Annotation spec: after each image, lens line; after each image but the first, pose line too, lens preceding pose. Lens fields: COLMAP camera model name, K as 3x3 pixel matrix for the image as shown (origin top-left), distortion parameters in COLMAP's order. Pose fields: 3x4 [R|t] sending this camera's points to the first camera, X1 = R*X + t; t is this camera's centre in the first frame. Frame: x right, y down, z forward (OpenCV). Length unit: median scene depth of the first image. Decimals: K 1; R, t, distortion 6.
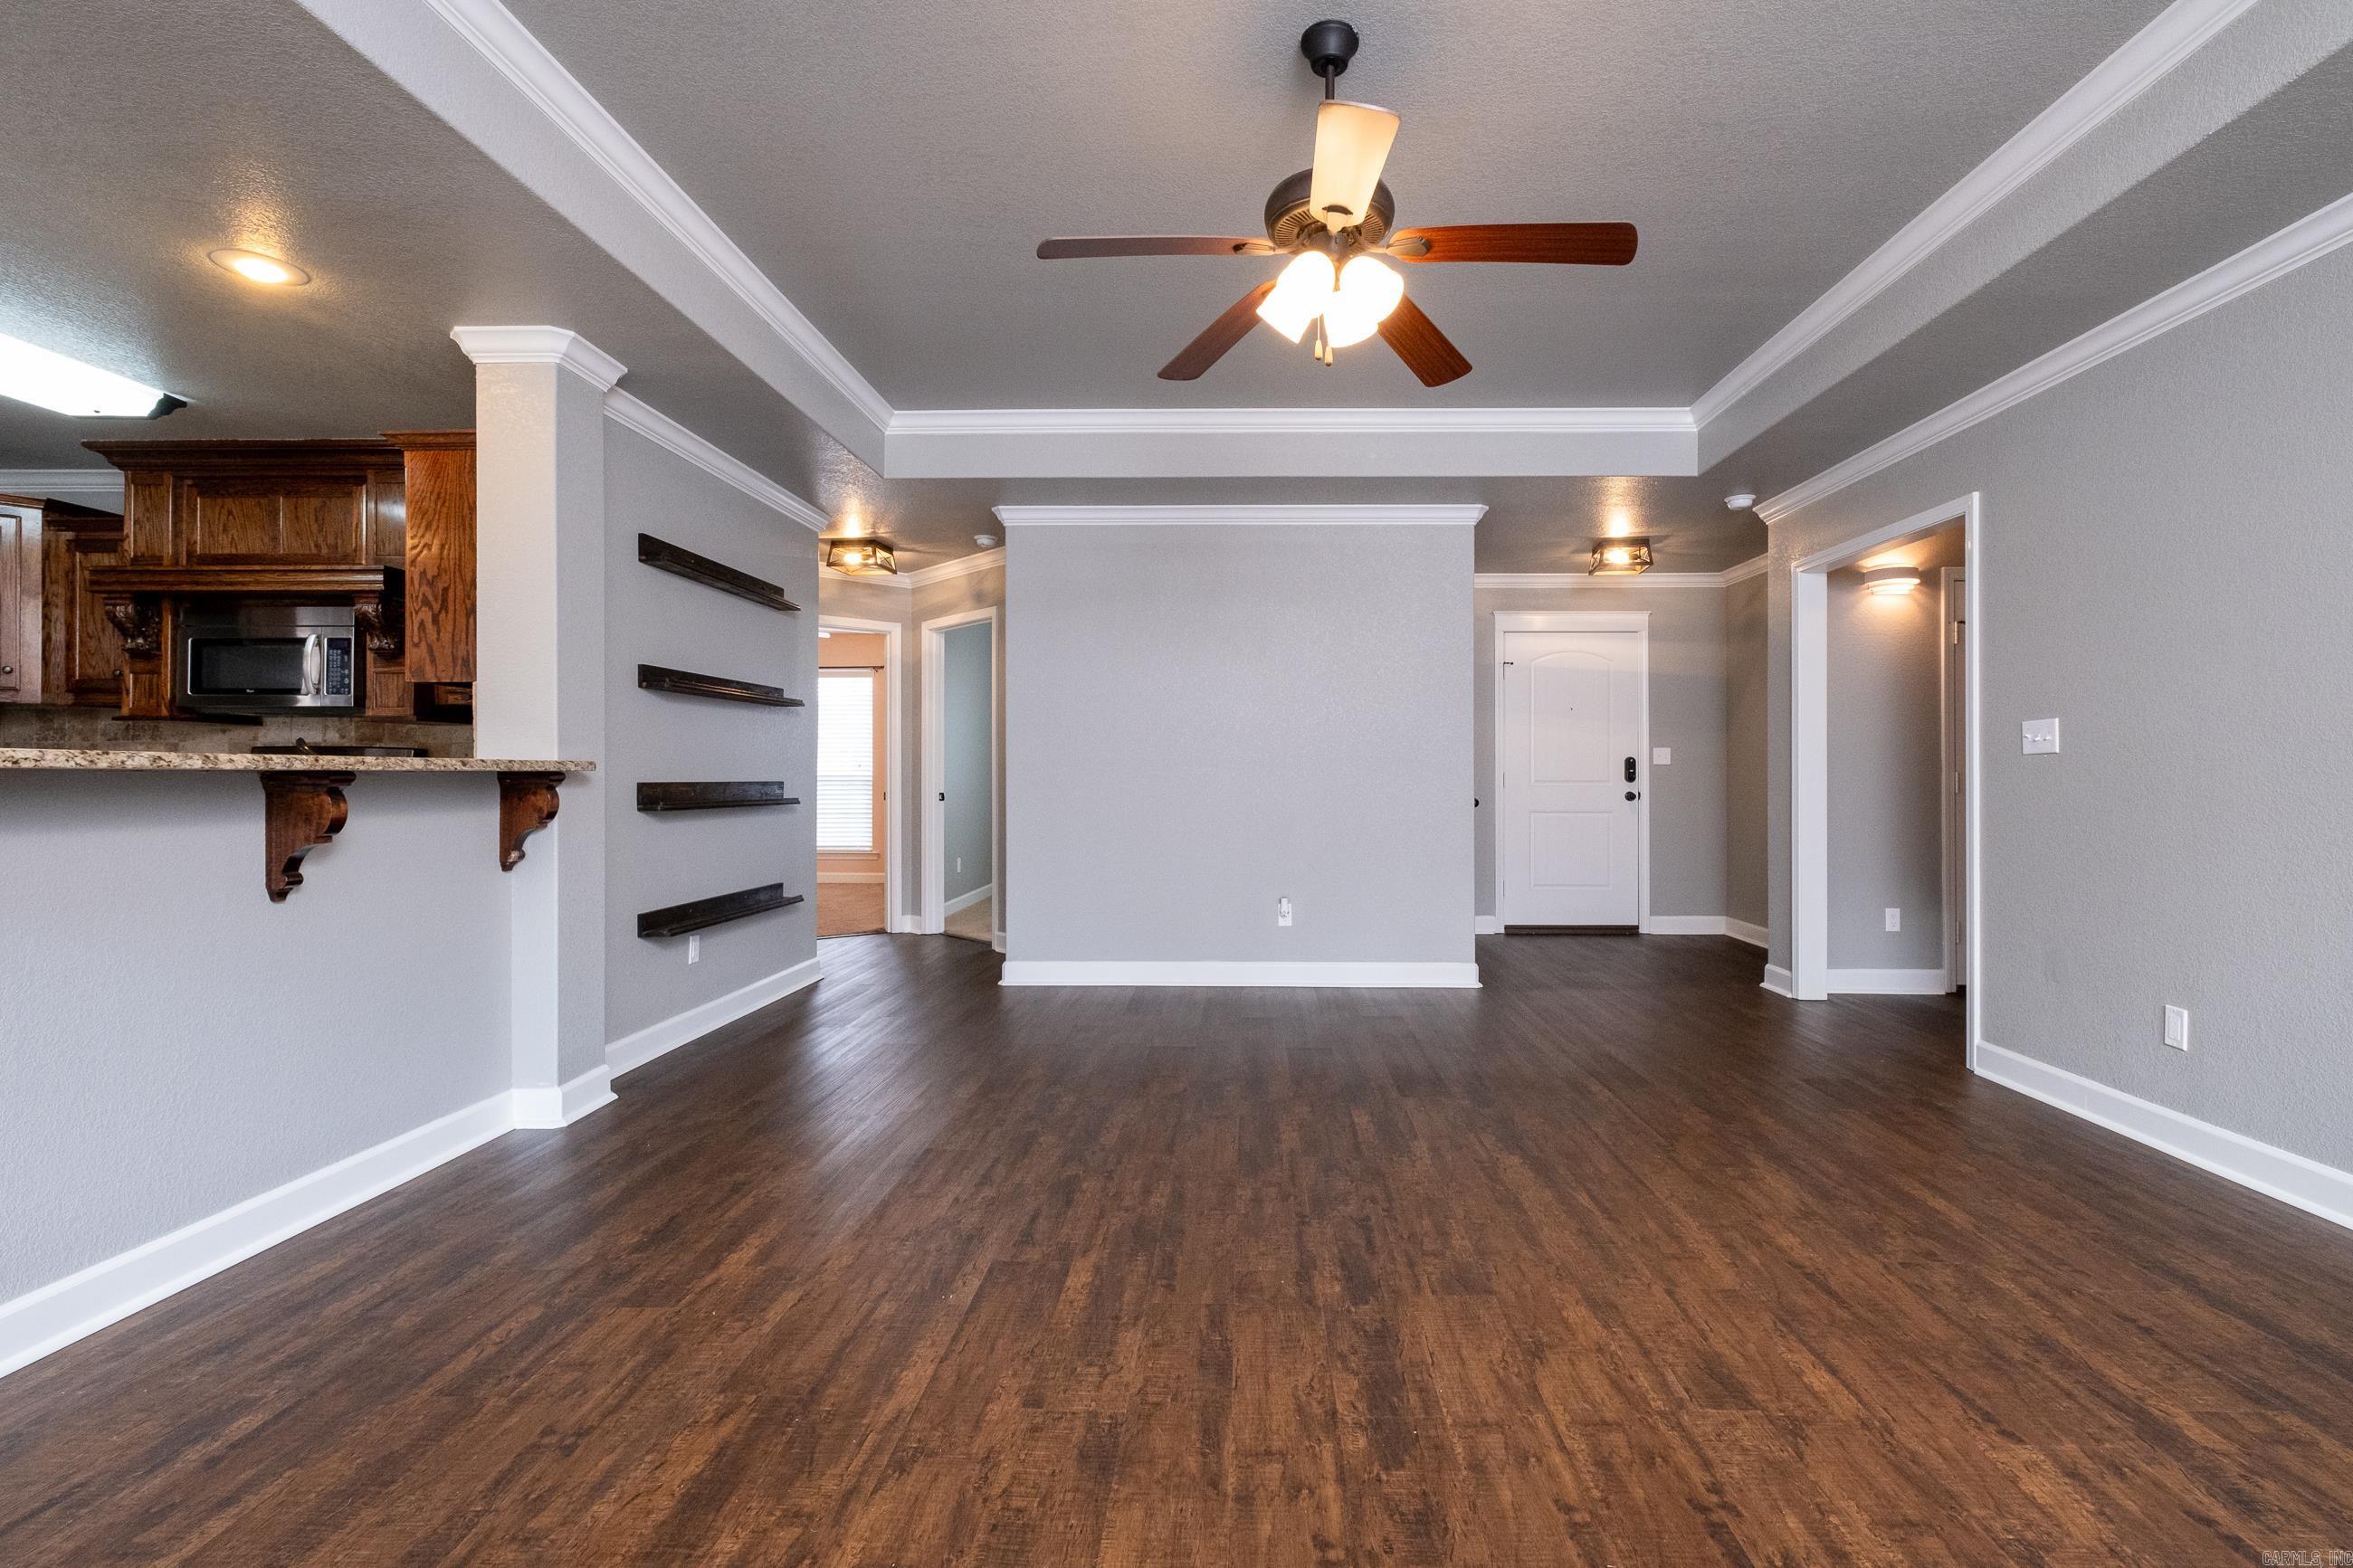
lens RADIAL K [[1078.4, 0, 1228.2], [0, 1078.4, 775.2], [0, 0, 1]] dist [-0.004936, -0.000201]
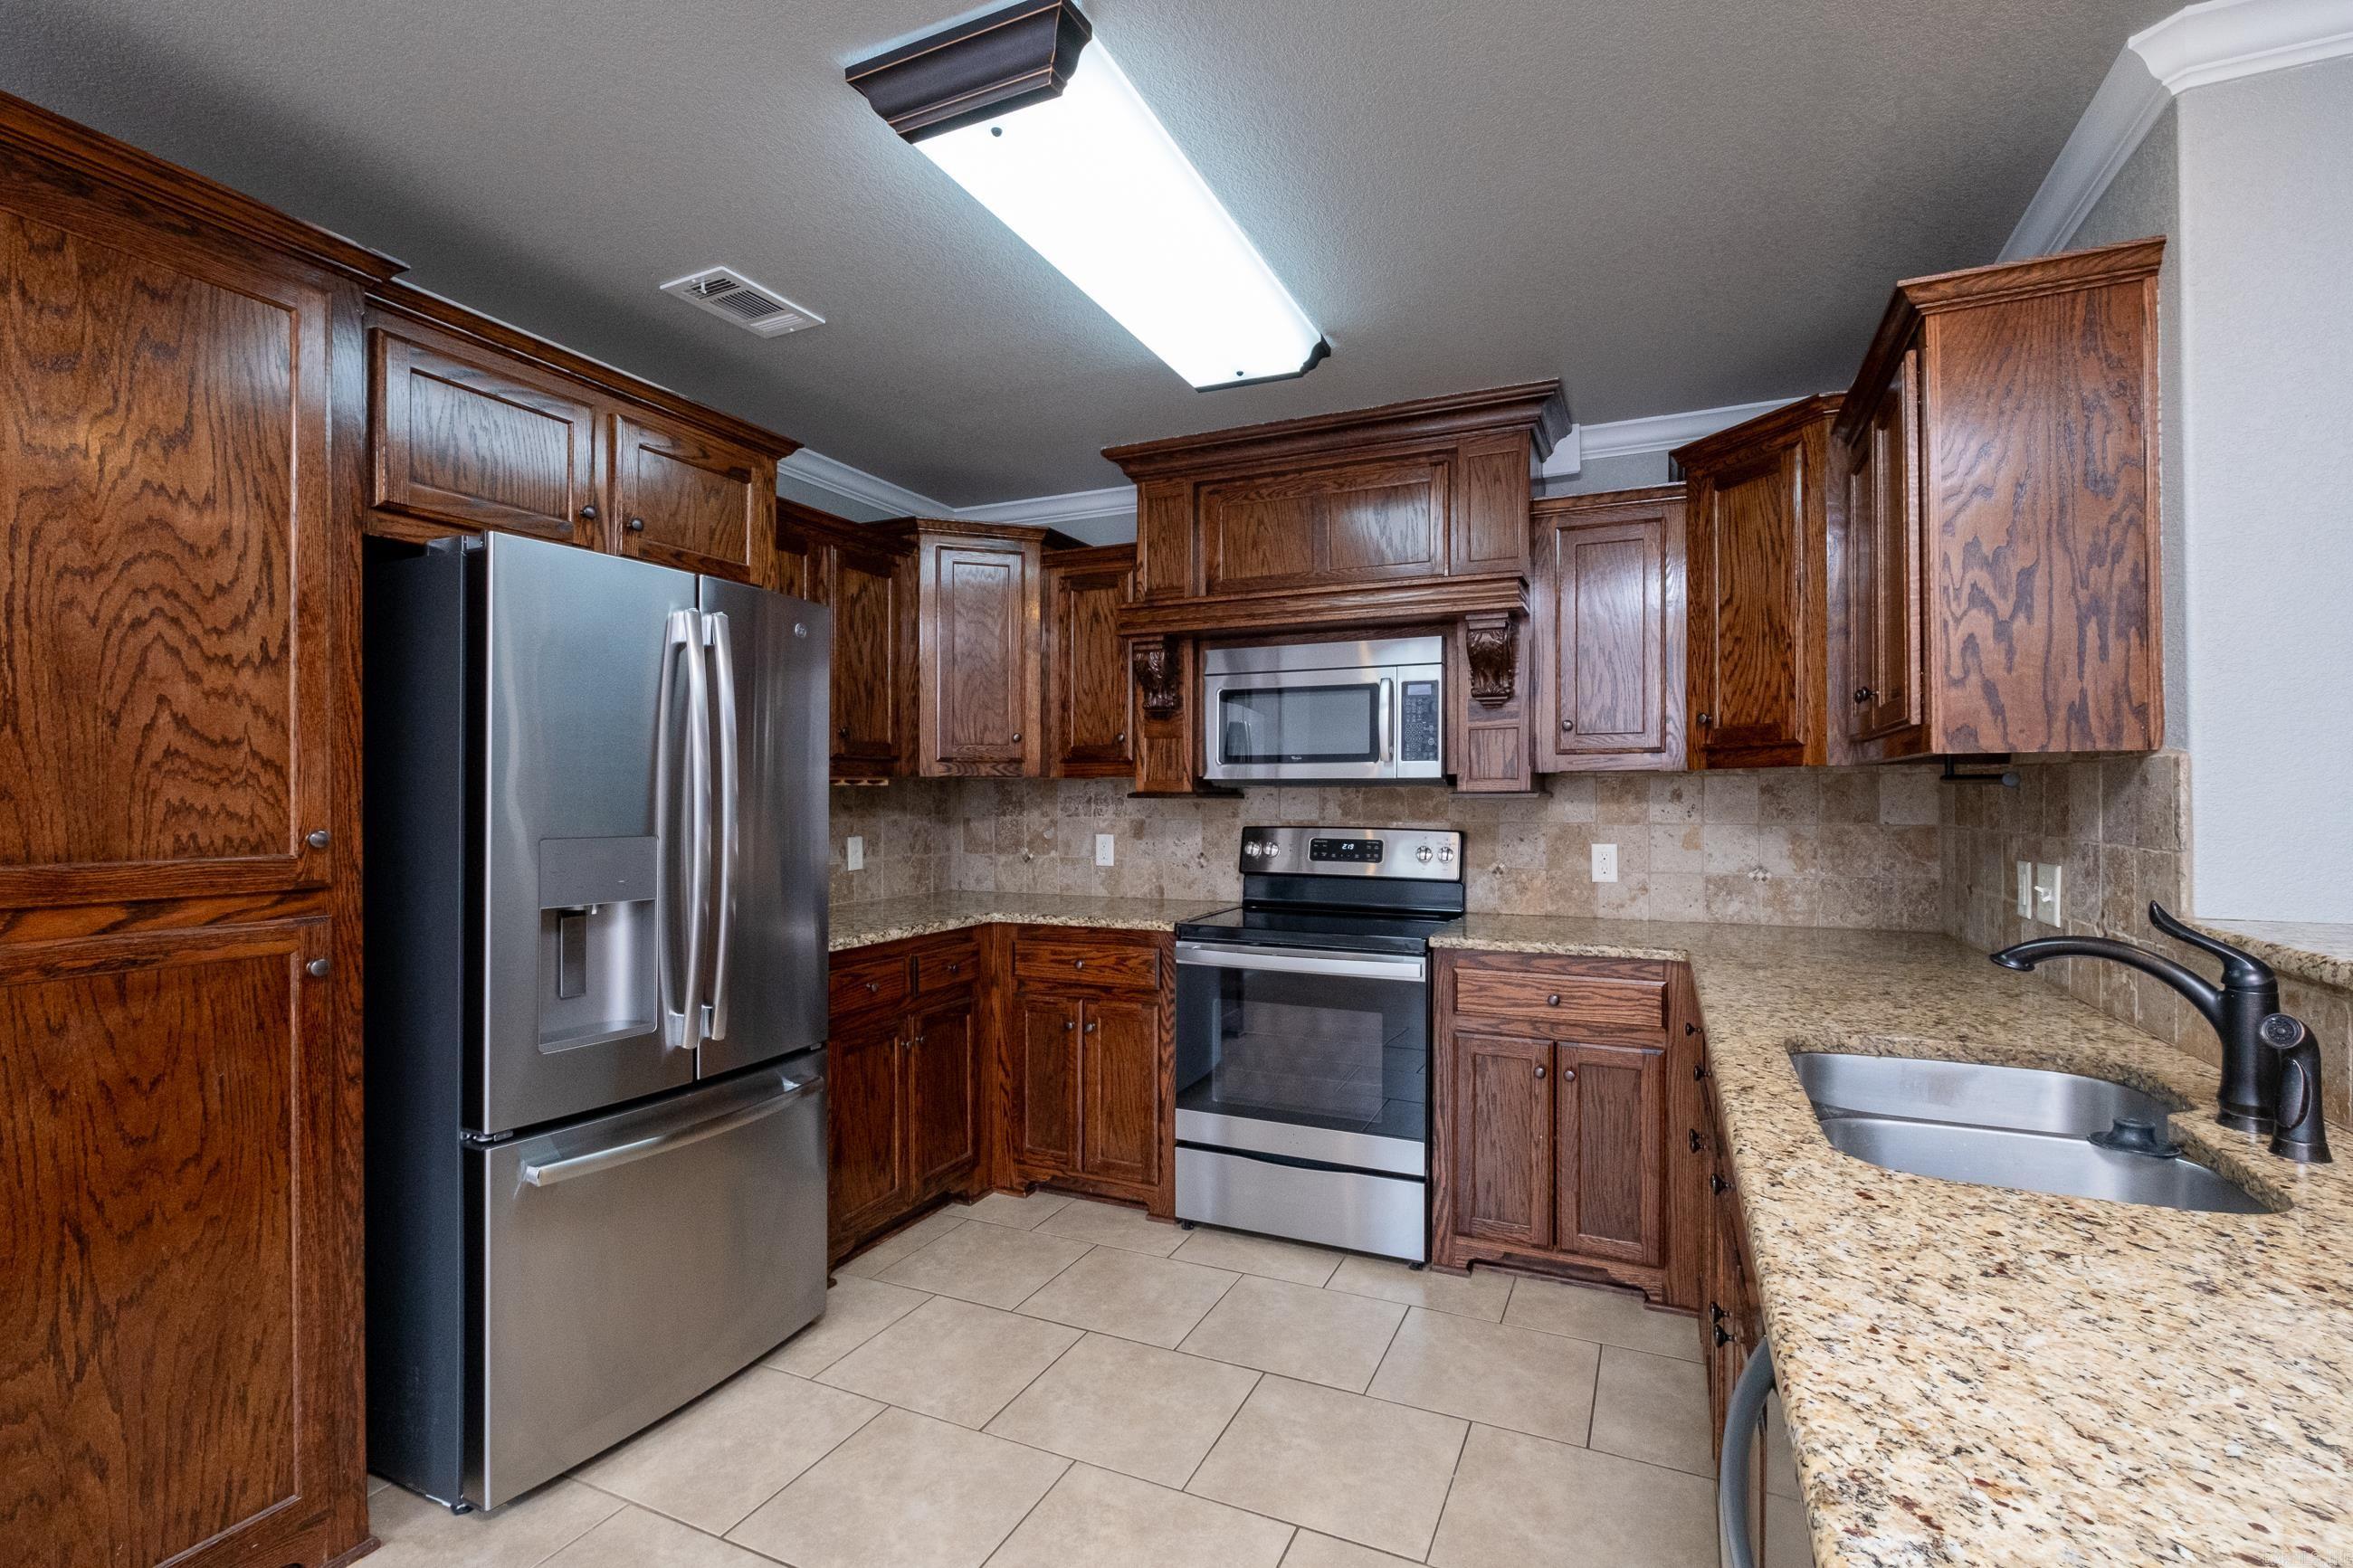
lens RADIAL K [[1071.1, 0, 1176.2], [0, 1071.1, 793.5], [0, 0, 1]] dist [-0.000761, -0.000206]
pose [[0.917354, -0.003706, -0.398055, -0.927699], [0.002152, 0.999988, -0.004350, -0.067806], [0.398066, 0.003134, 0.917351, 0.383845]]
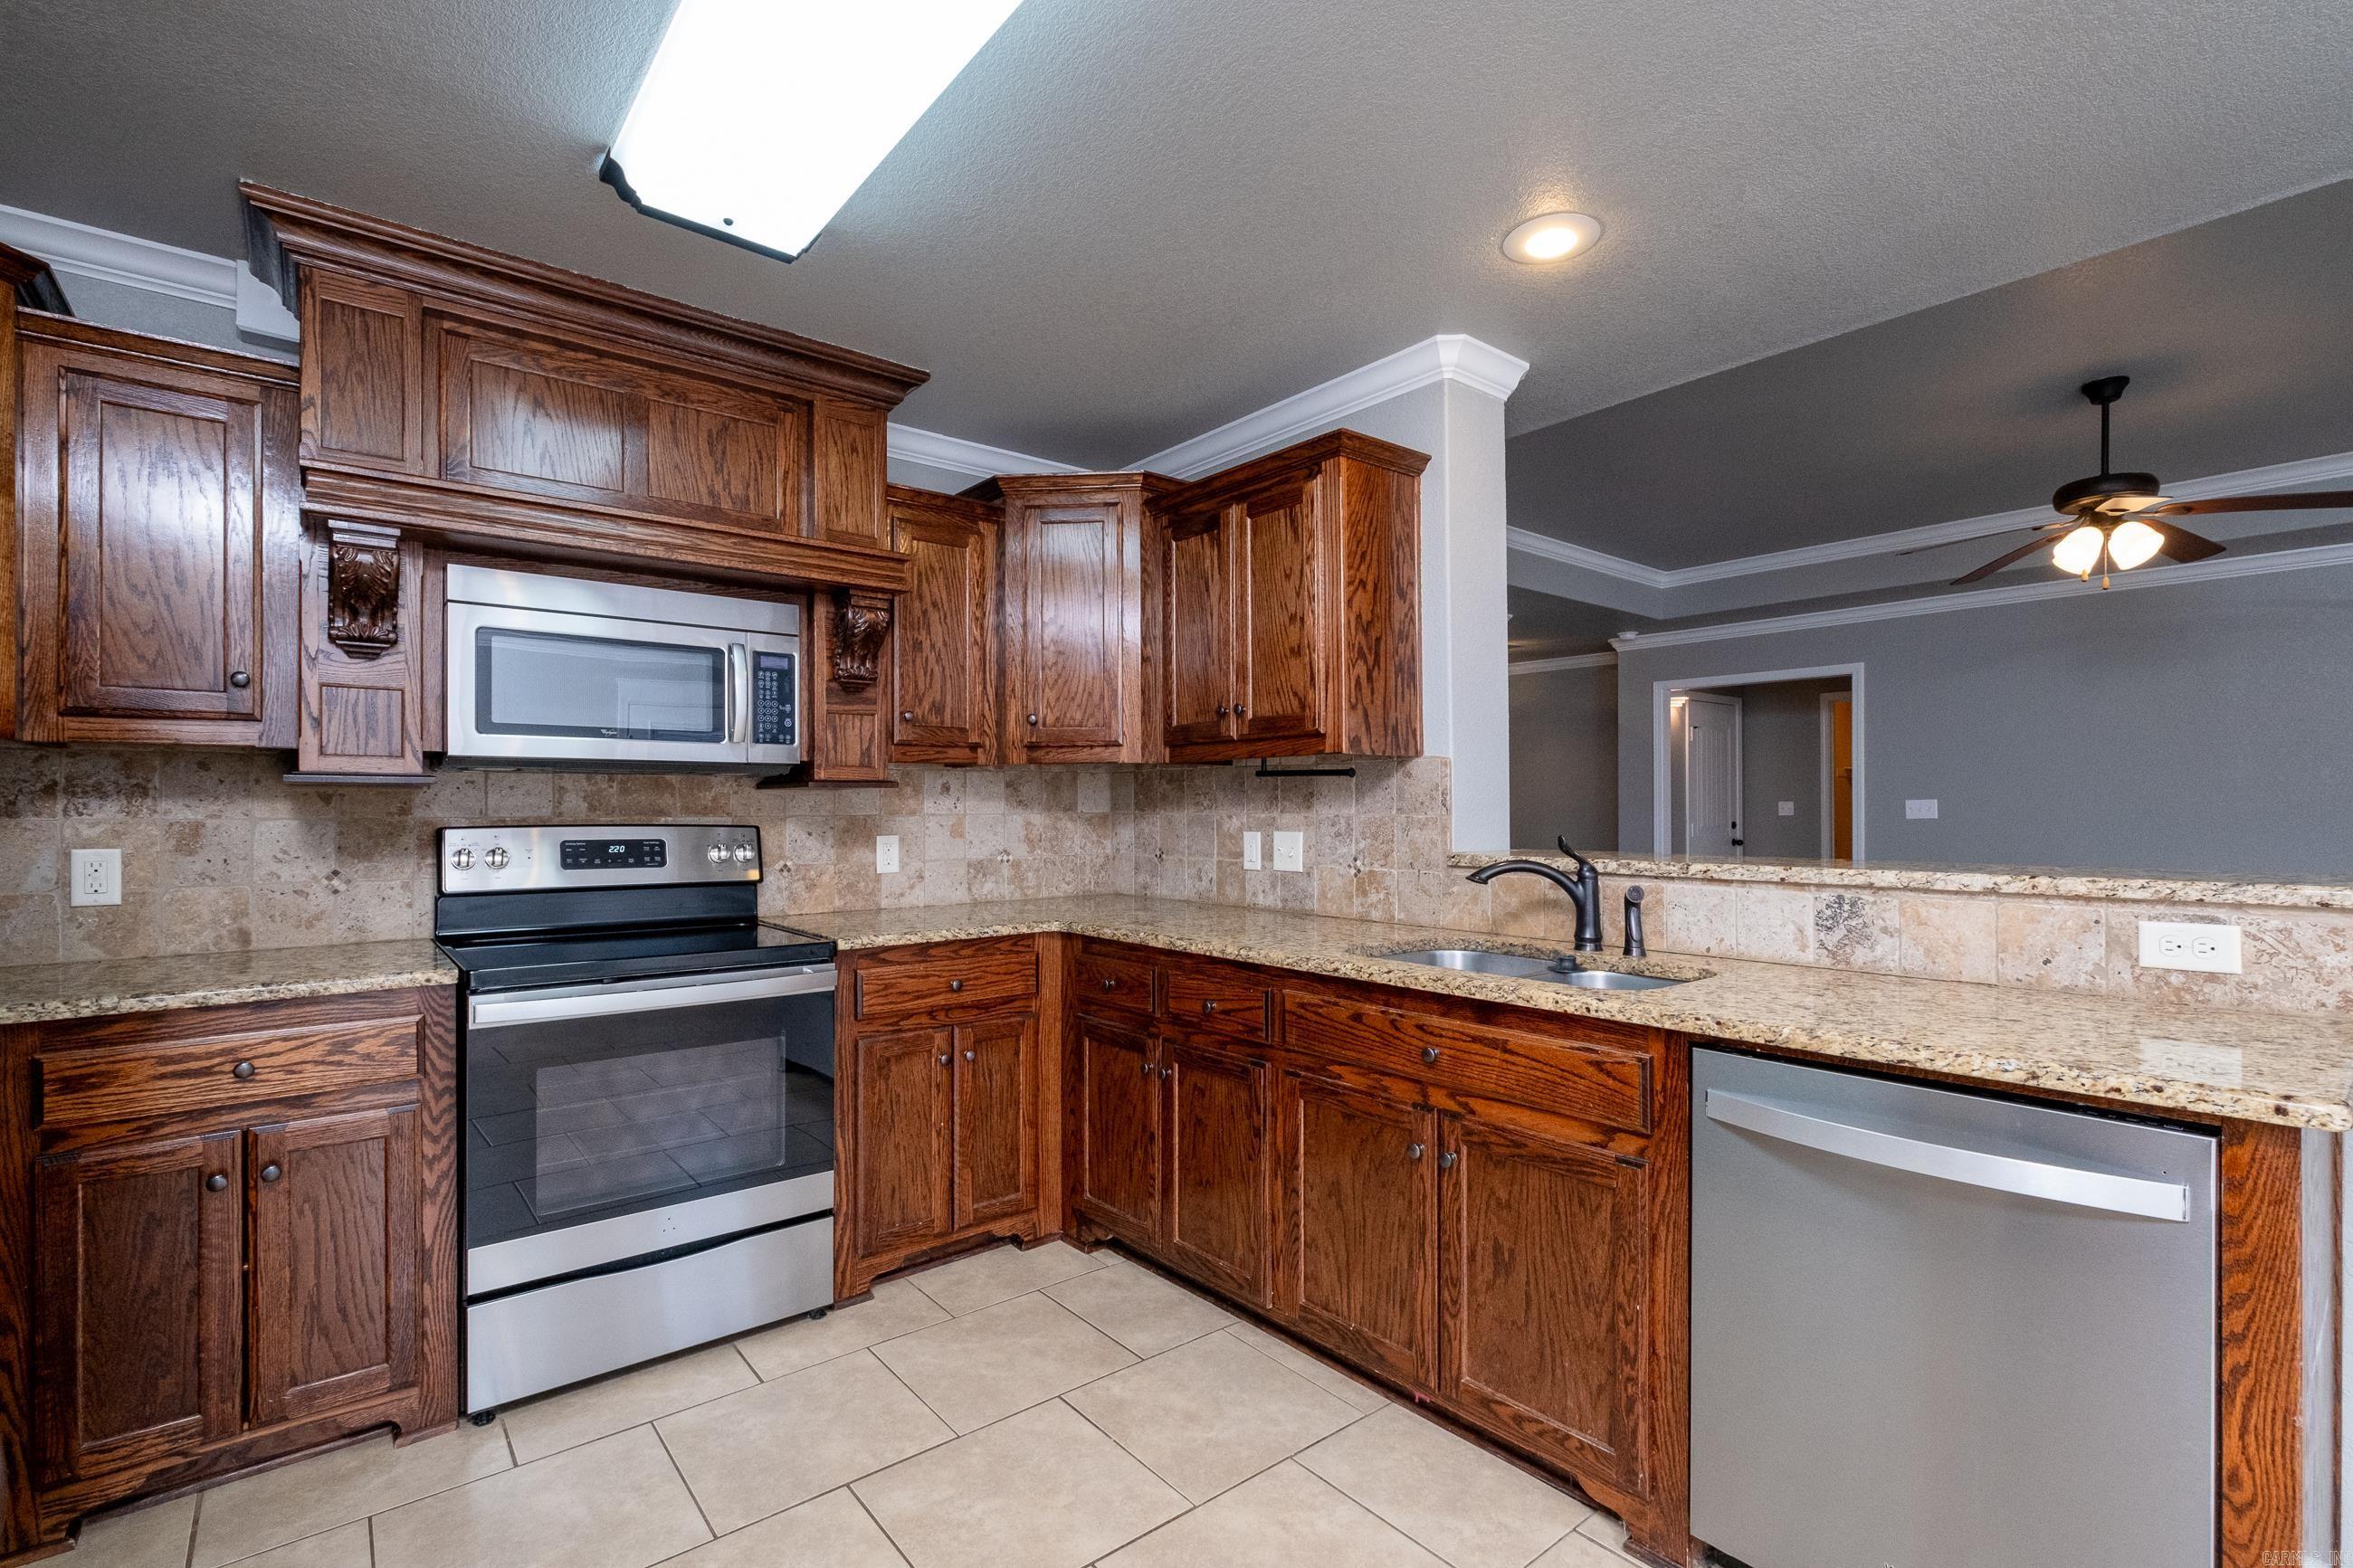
lens RADIAL K [[1065.8, 0, 1183.5], [0, 1065.8, 805.7], [0, 0, 1]] dist [0.000819, -0.000123]
pose [[0.758576, -0.003093, 0.651577, -1.403819], [0.004531, 0.999990, -0.000529, -0.050869], [-0.651569, 0.003354, 0.758582, 0.507849]]
